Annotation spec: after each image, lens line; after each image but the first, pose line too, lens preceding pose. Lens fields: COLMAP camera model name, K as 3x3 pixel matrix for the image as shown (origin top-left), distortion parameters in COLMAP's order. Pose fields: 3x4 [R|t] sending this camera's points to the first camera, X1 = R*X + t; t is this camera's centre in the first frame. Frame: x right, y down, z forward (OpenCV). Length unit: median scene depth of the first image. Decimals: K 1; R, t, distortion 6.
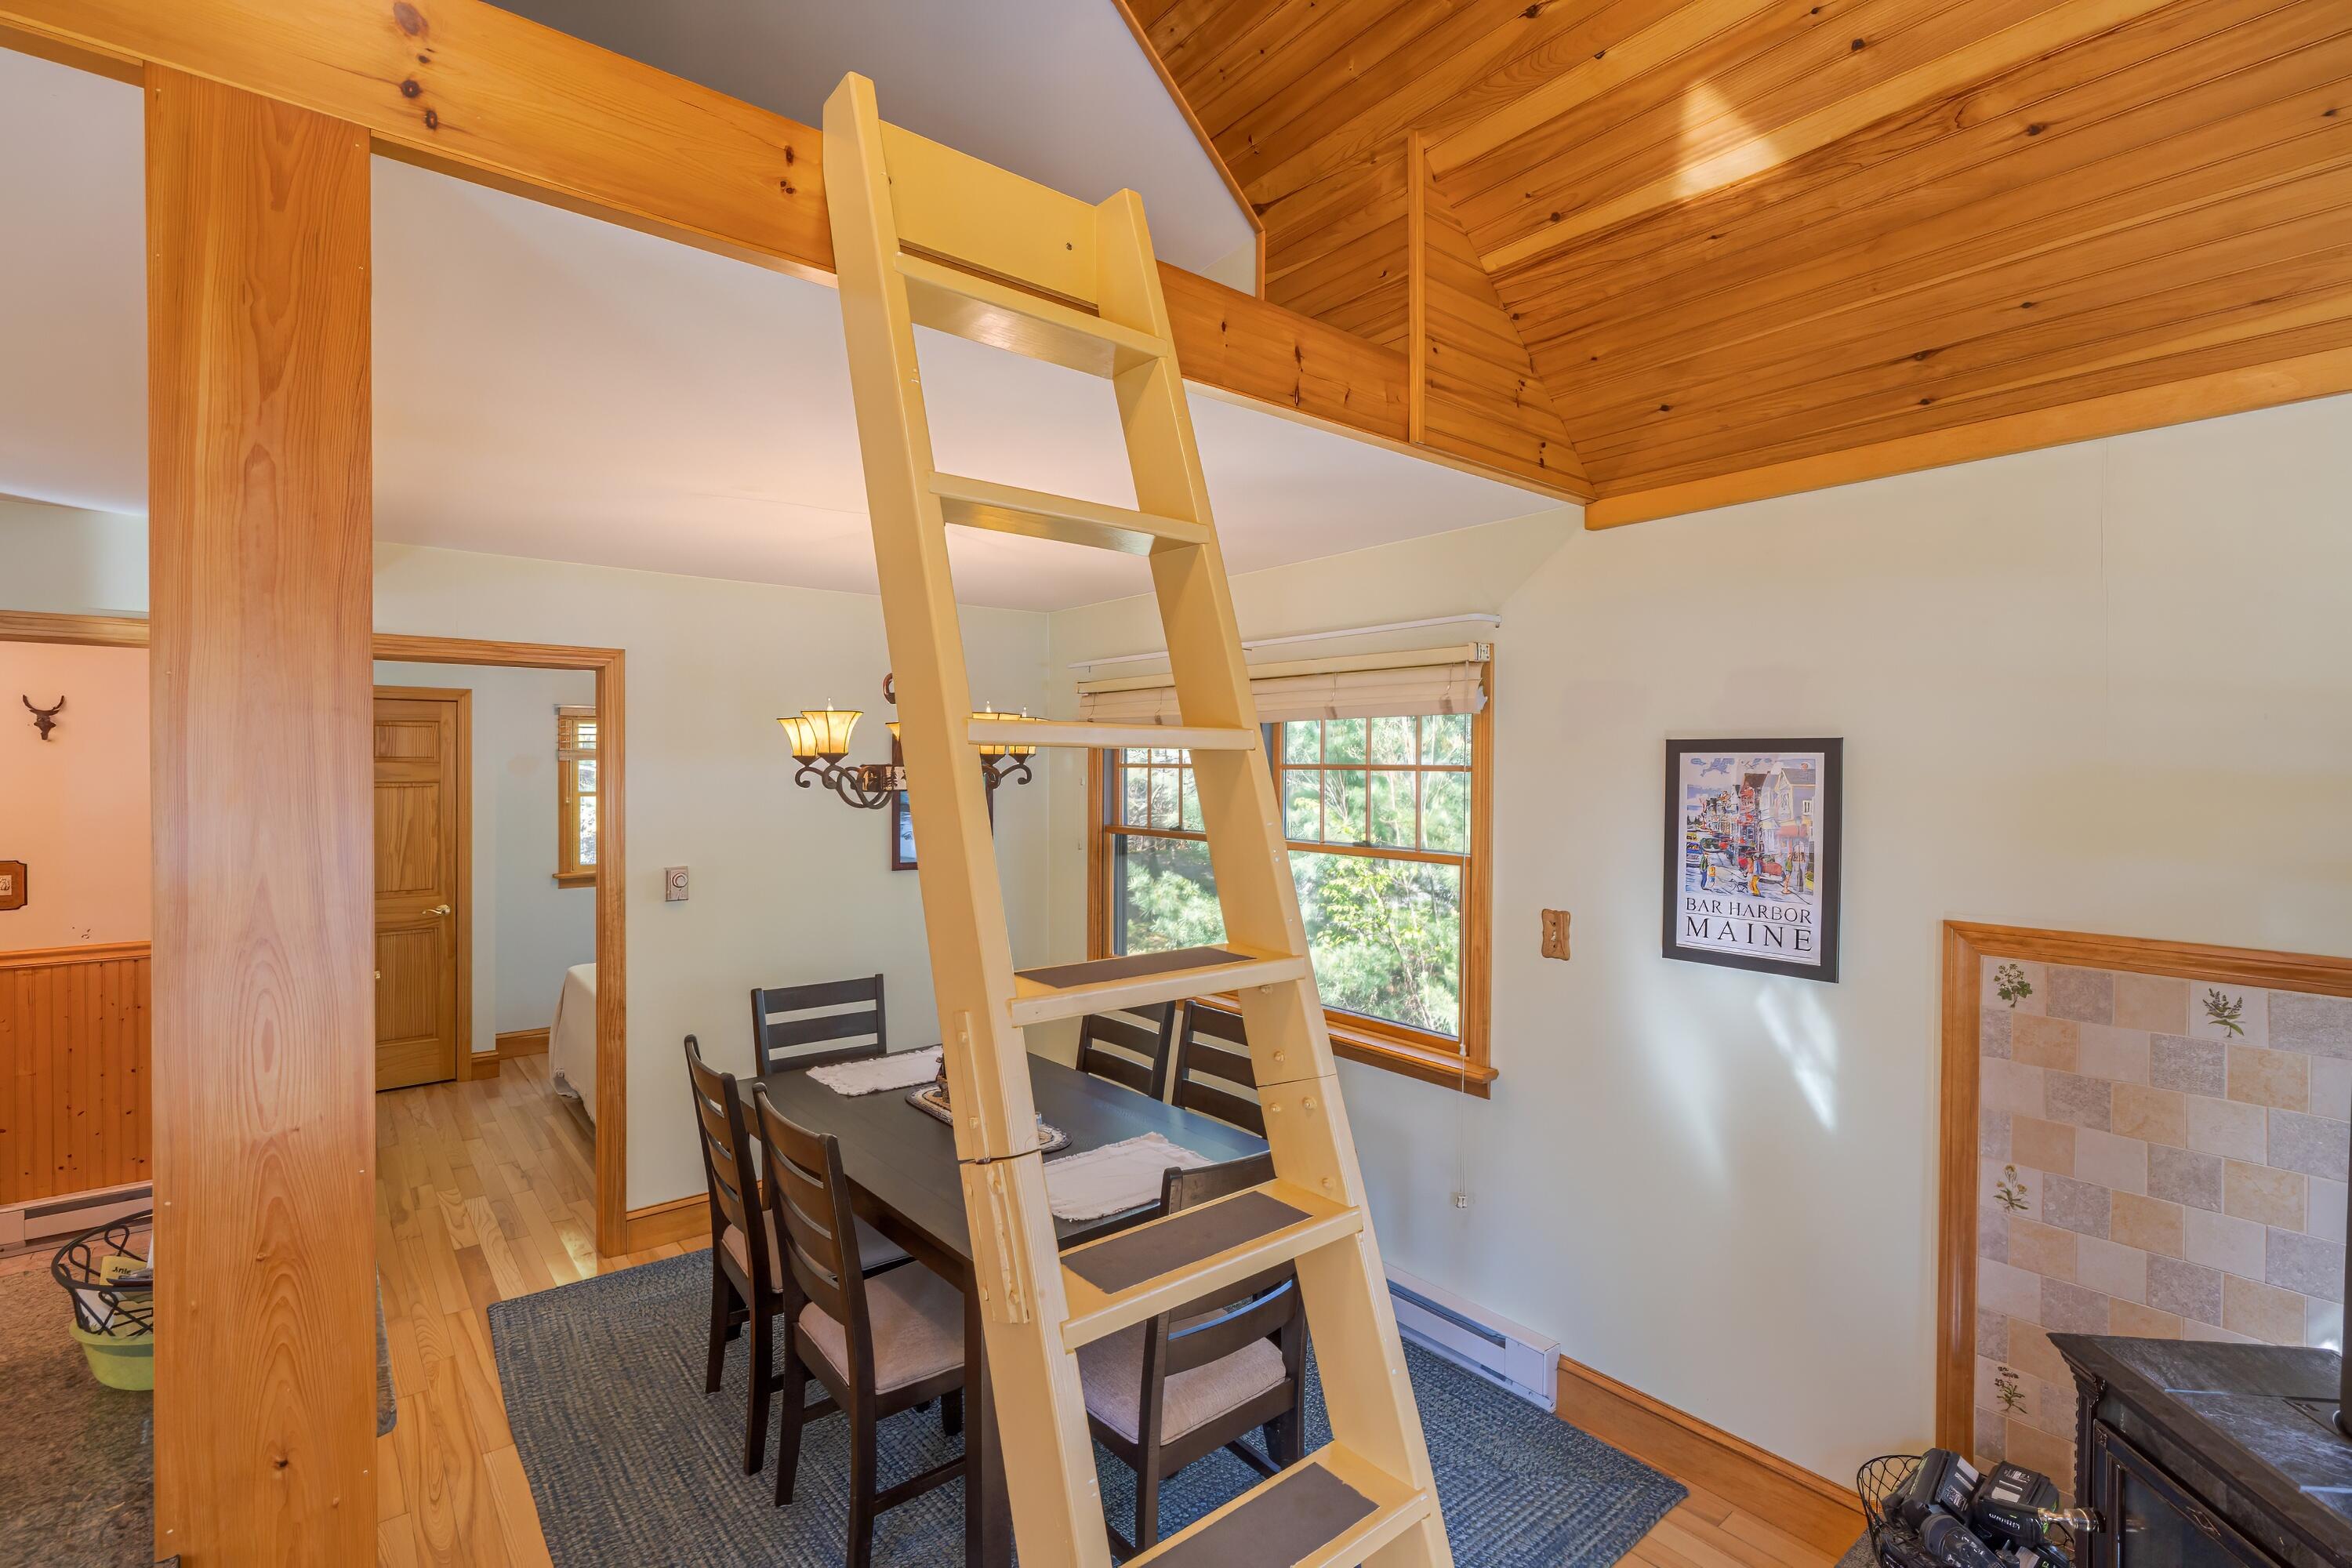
lens RADIAL K [[1065.5, 0, 1183.3], [0, 1065.5, 773.2], [0, 0, 1]] dist [-0.005603, 0.000532]
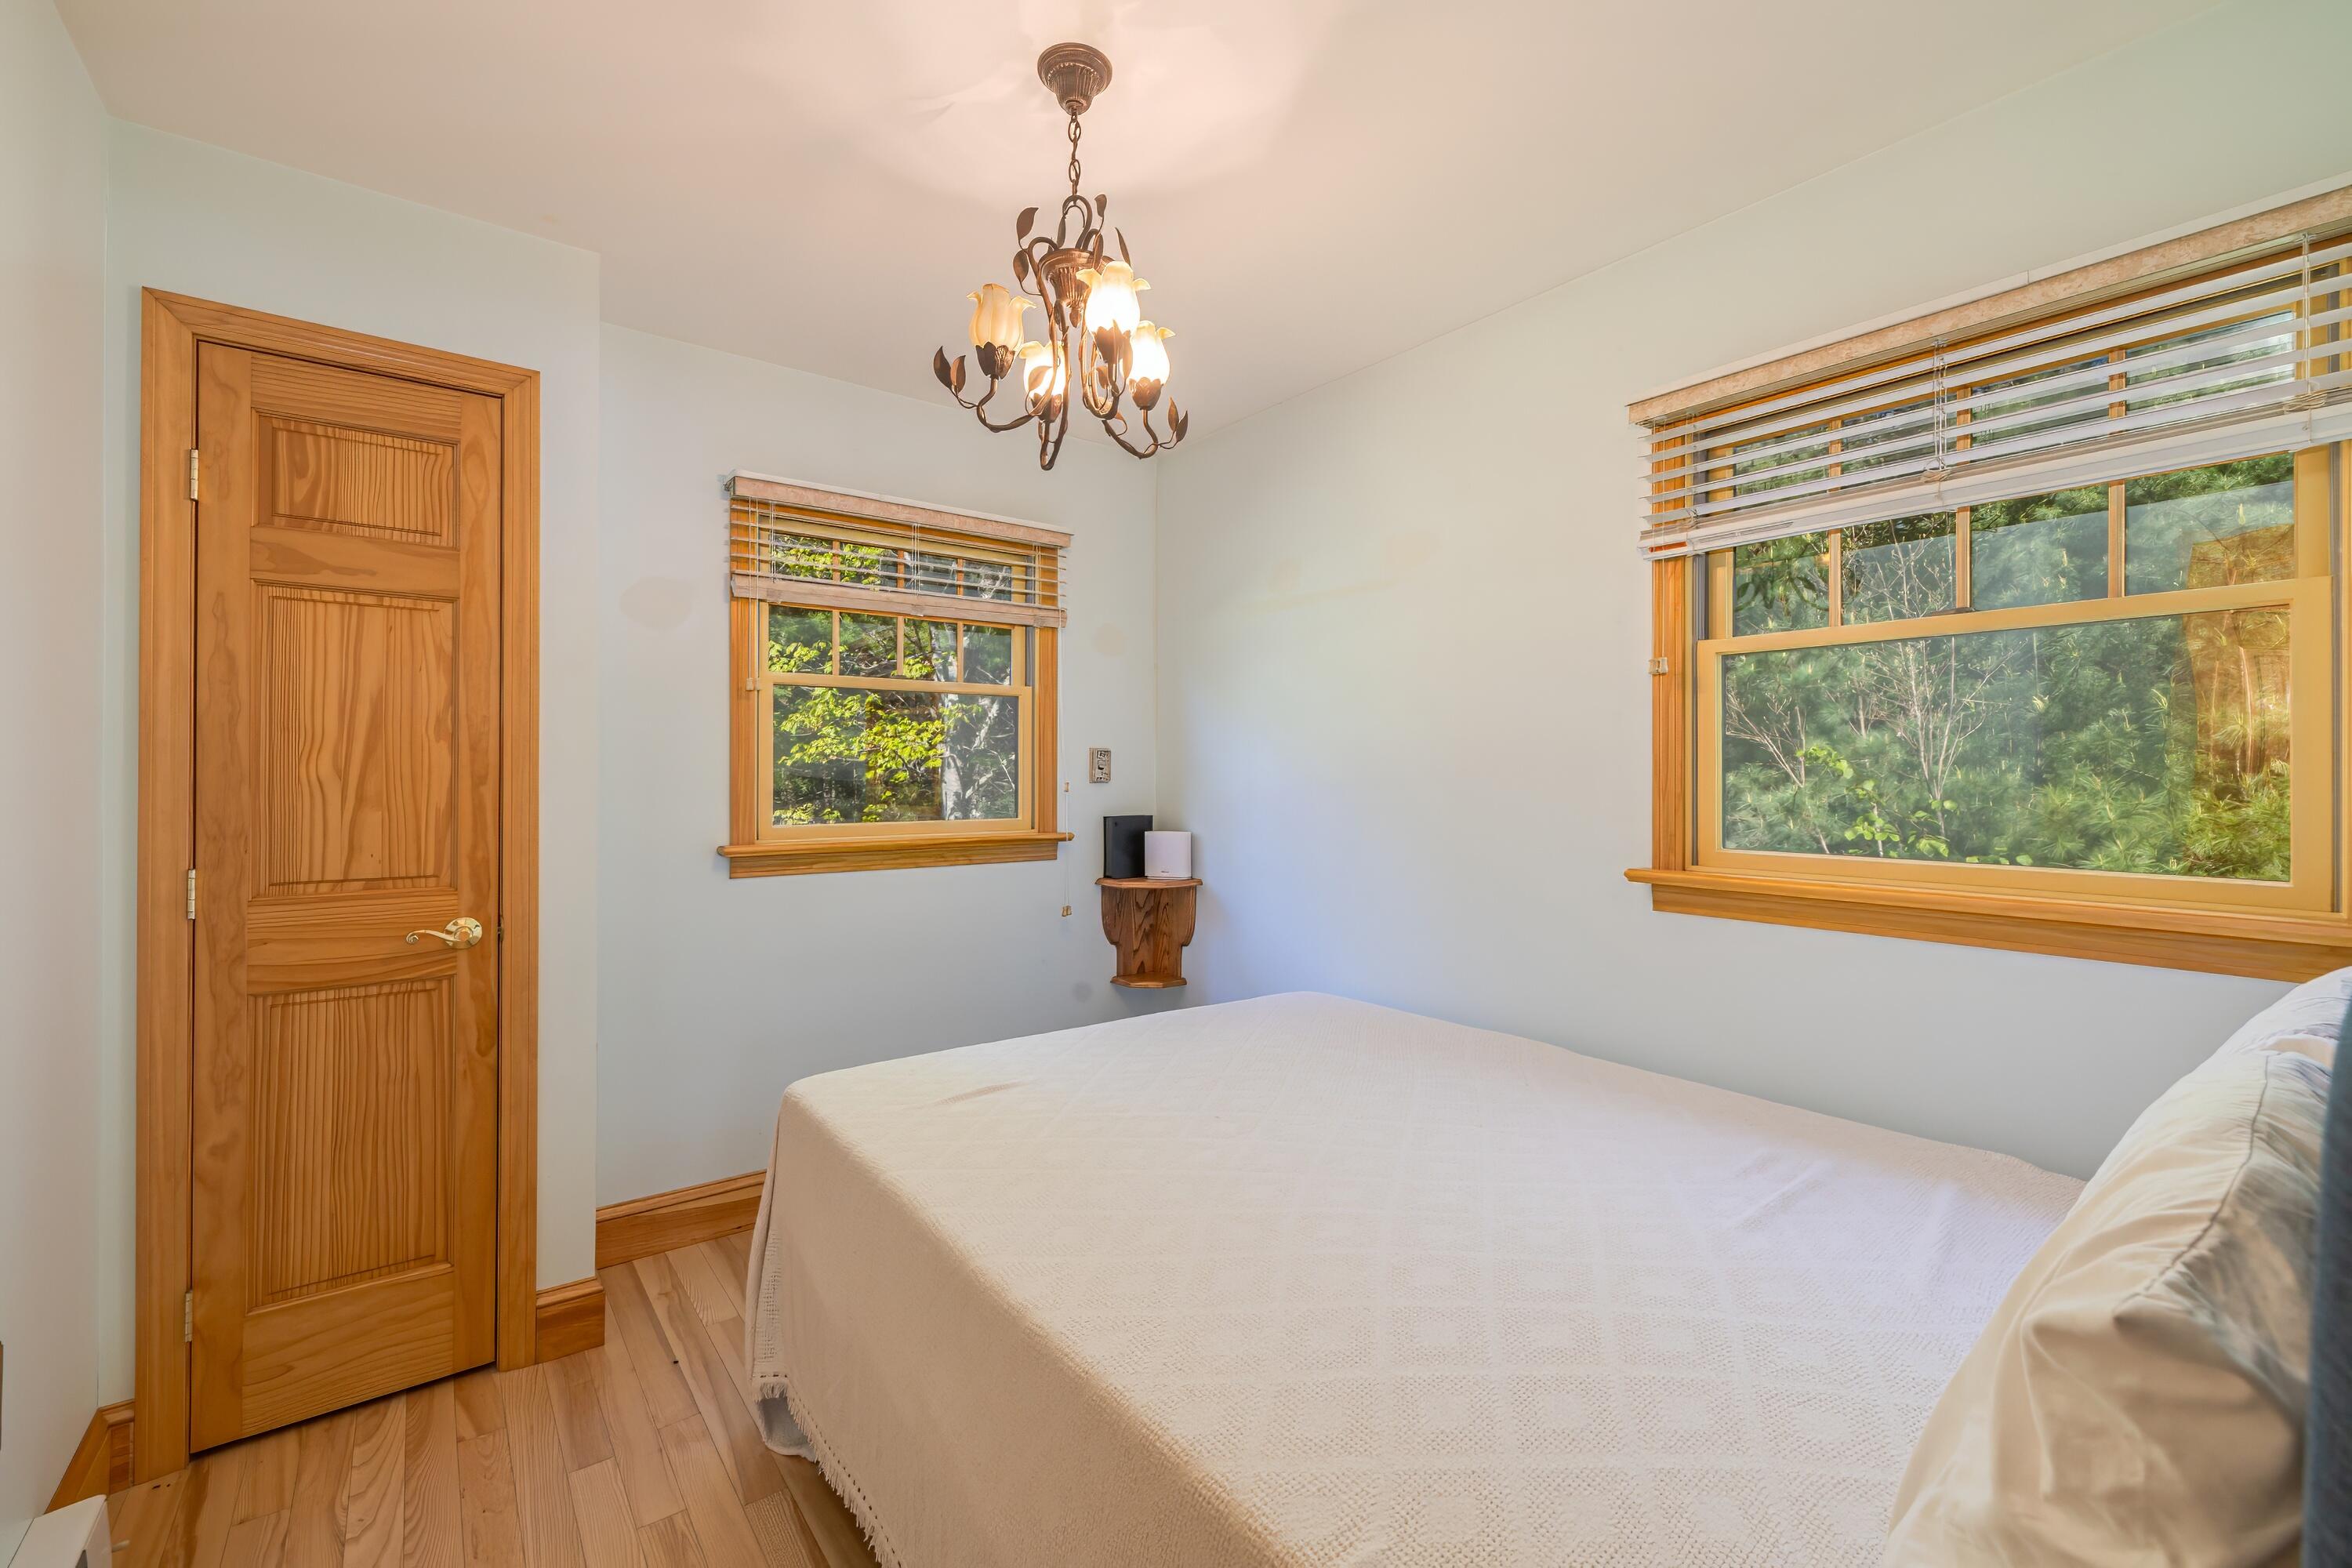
lens RADIAL K [[988.3, 0, 1175.7], [0, 988.3, 771.6], [0, 0, 1]] dist [0.007798, 0.000078]
pose [[0.999444, 0.000471, -0.033332, -0.433653], [-0.000606, 0.999992, -0.004037, 0.073173], [0.033330, 0.004055, 0.999436, 0.659252]]
